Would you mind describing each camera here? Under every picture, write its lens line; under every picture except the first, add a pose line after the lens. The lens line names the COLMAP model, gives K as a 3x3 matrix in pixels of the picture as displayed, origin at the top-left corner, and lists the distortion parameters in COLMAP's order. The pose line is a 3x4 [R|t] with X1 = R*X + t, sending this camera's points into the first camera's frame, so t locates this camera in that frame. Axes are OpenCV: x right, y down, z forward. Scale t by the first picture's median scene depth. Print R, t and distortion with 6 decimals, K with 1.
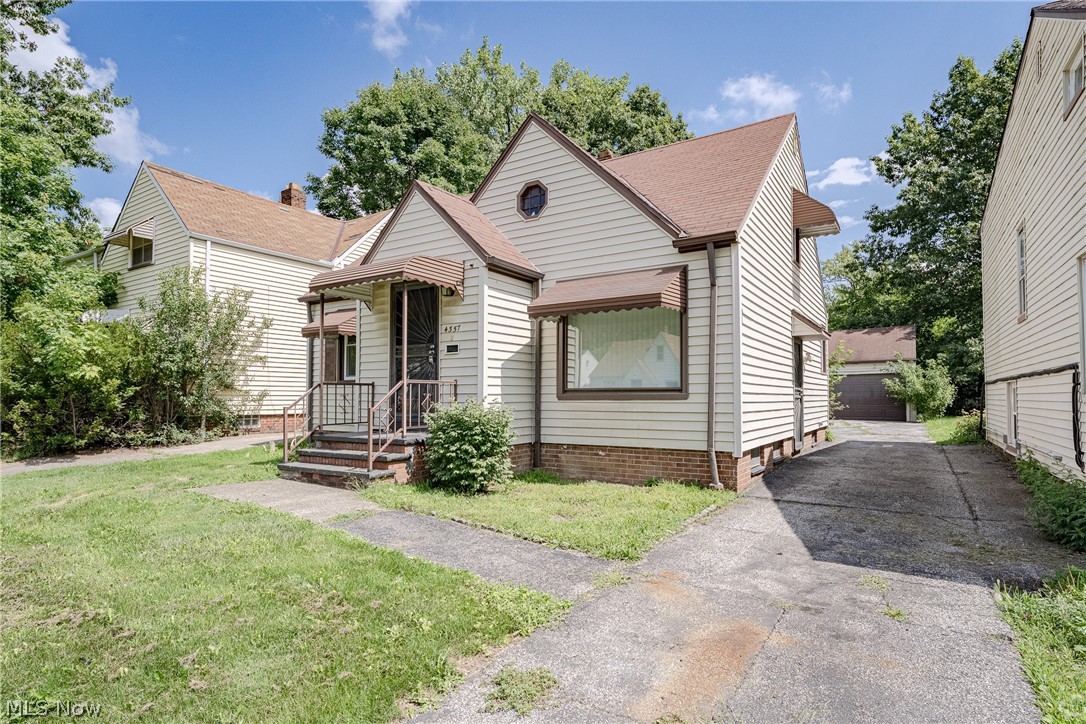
lens RADIAL K [[565.9, 0, 555.1], [0, 565.9, 381.0], [0, 0, 1]] dist [0.000839, -0.000748]
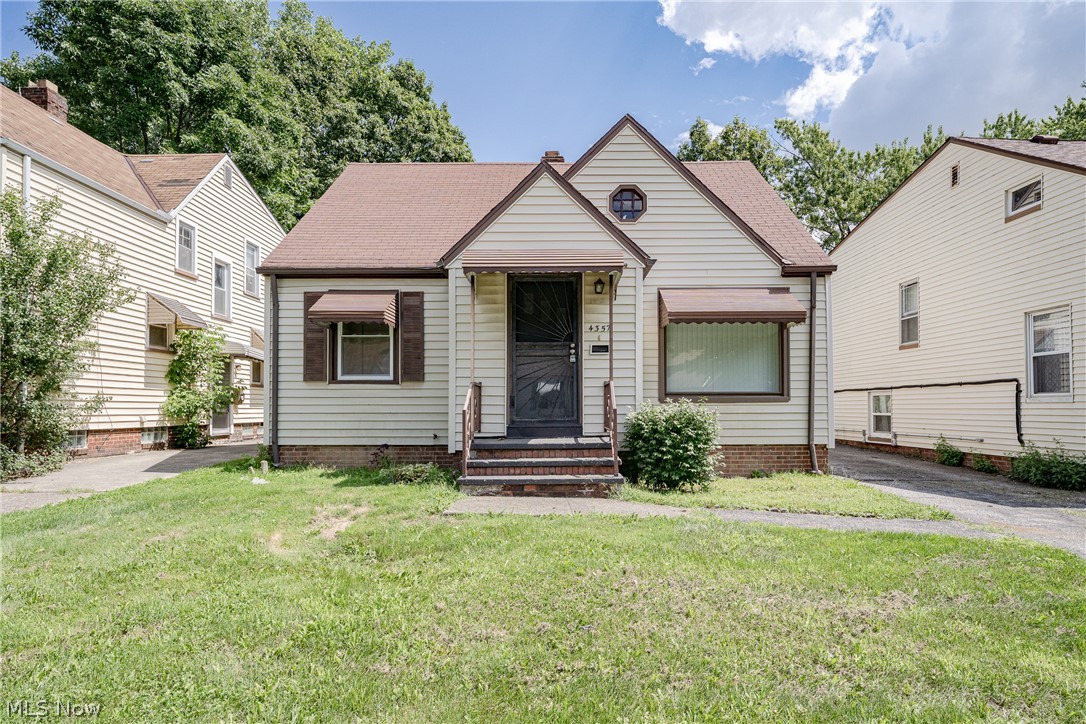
lens RADIAL K [[625.6, 0, 551.1], [0, 625.6, 398.9], [0, 0, 1]] dist [0.004755, -0.001139]
pose [[0.845692, 0.005726, 0.533641, -0.806329], [-0.011321, 0.999910, 0.007213, 0.020770], [-0.533552, -0.012141, 0.845680, 0.145704]]
